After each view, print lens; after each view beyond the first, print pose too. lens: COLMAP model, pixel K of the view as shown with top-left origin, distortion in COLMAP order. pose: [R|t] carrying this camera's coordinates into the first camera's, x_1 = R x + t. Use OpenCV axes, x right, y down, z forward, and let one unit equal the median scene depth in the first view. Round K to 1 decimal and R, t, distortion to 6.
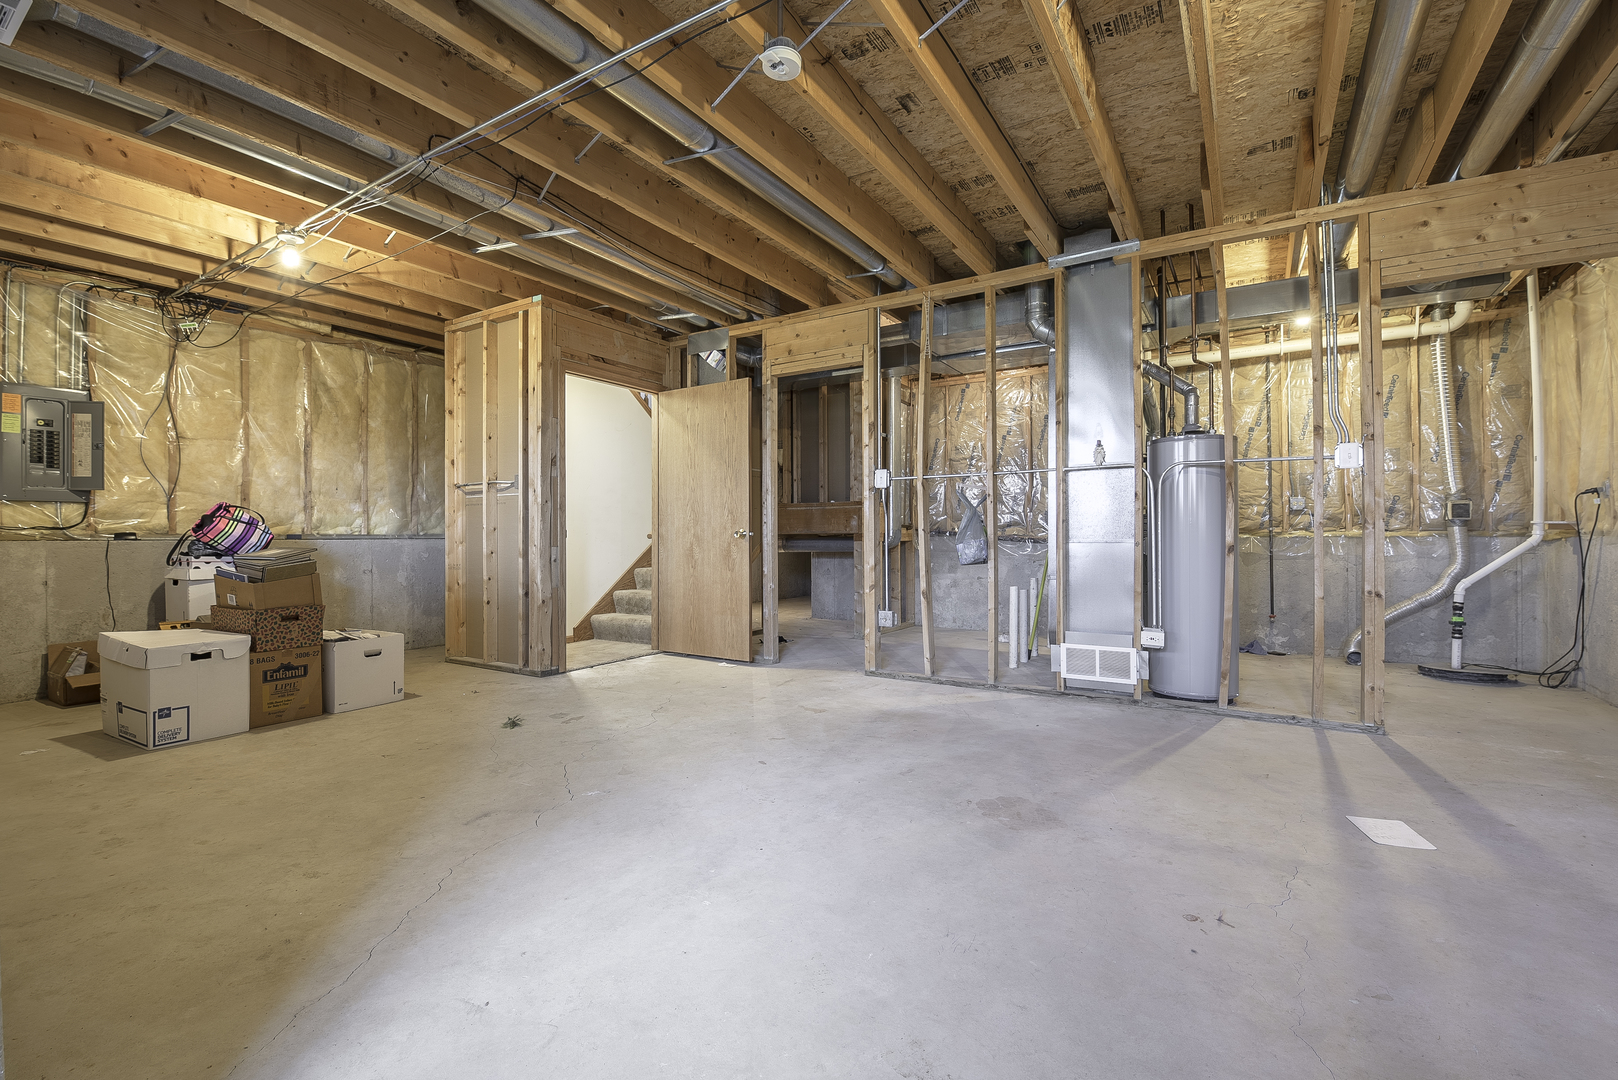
lens RADIAL K [[699.4, 0, 810.0], [0, 699.4, 535.0], [0, 0, 1]] dist [-0.005959, -0.005600]
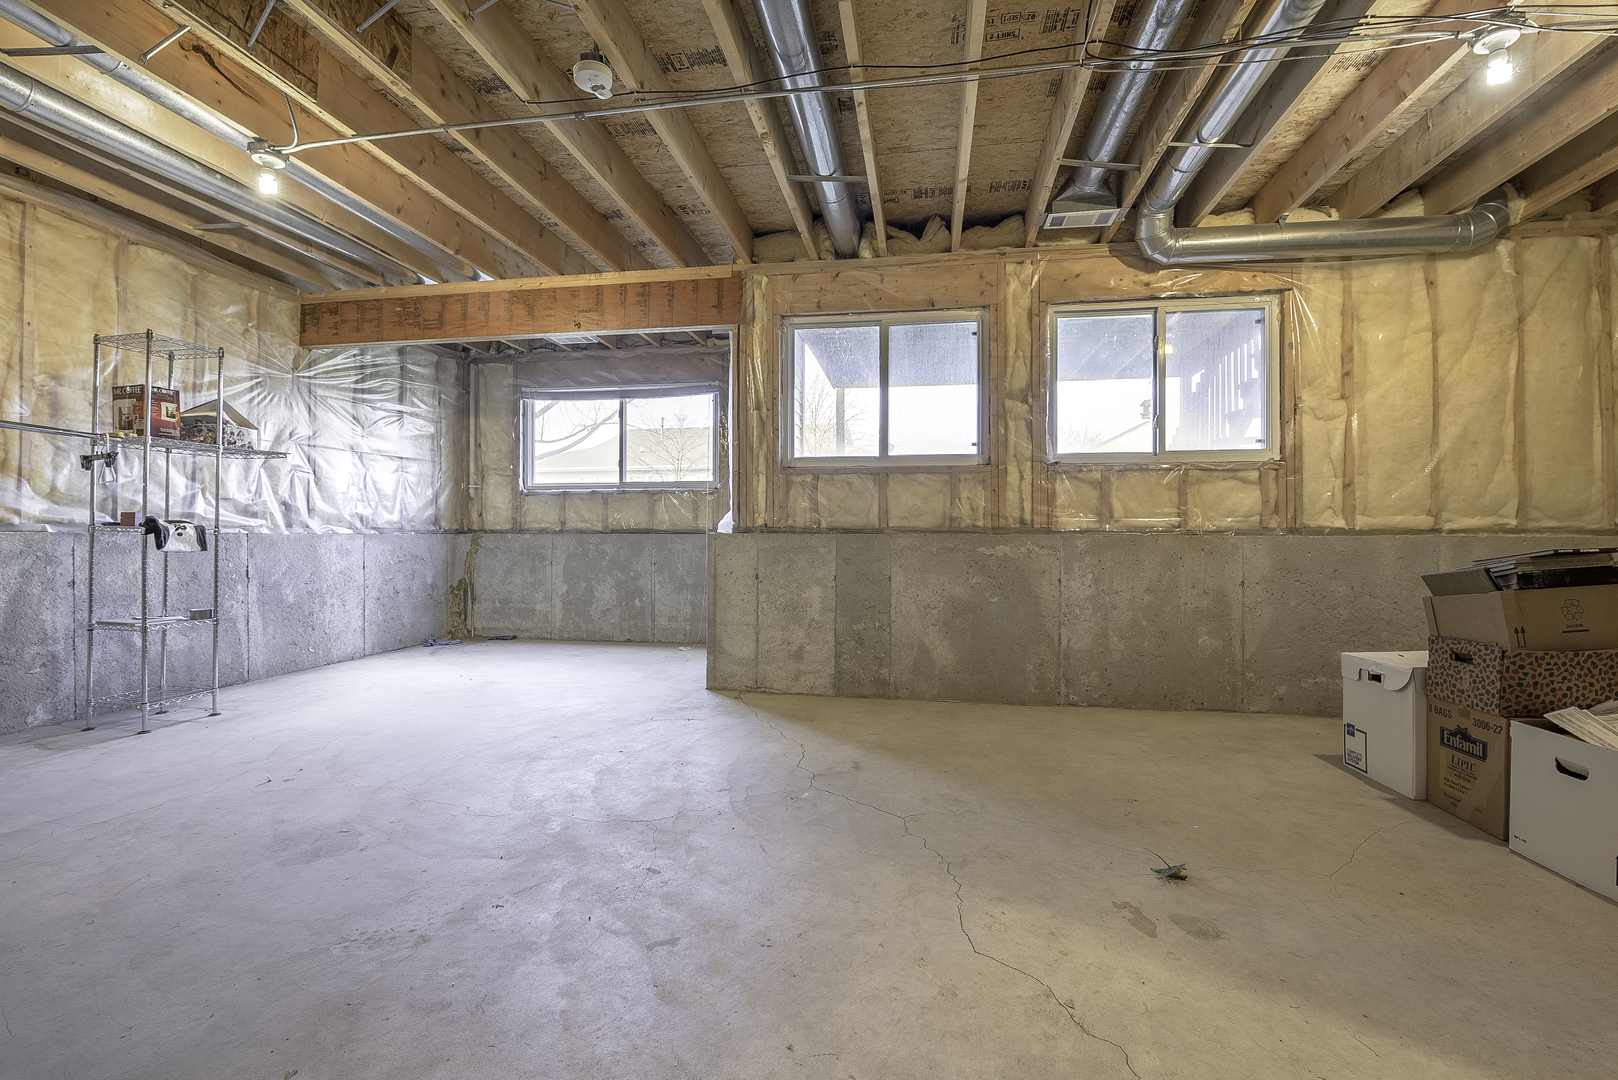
lens RADIAL K [[699.4, 0, 810.2], [0, 699.4, 535.8], [0, 0, 1]] dist [-0.005959, -0.005600]
pose [[-0.920704, -0.000689, -0.390262, 0.047092], [0.001264, 0.999988, -0.004748, 0.012224], [0.390261, -0.004865, -0.920692, 1.482365]]
